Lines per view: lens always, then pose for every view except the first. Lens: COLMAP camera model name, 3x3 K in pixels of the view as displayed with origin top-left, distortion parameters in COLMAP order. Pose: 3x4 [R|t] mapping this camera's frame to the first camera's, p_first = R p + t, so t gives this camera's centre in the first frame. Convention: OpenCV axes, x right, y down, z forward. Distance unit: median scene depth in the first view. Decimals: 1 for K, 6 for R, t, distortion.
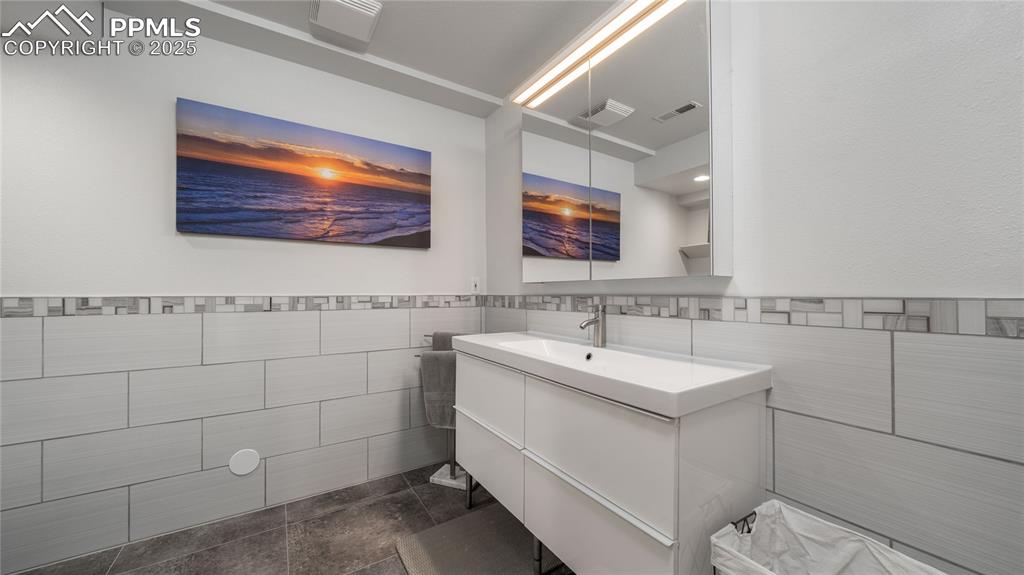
lens RADIAL K [[355.5, 0, 509.5], [0, 355.5, 290.6], [0, 0, 1]] dist [-0.005053, 0.000788]
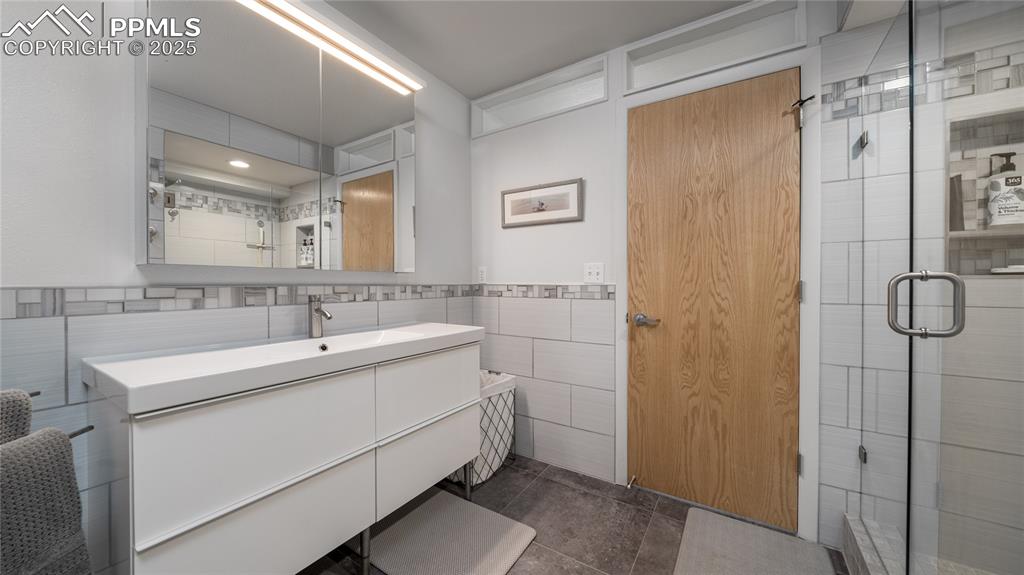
lens RADIAL K [[355.5, 0, 511.5], [0, 355.5, 285.1], [0, 0, 1]] dist [-0.005053, 0.000788]
pose [[-0.415666, -0.005538, 0.909501, -0.983140], [-0.008955, 0.999958, 0.001996, 0.007779], [-0.909473, -0.007315, -0.415698, 1.054885]]
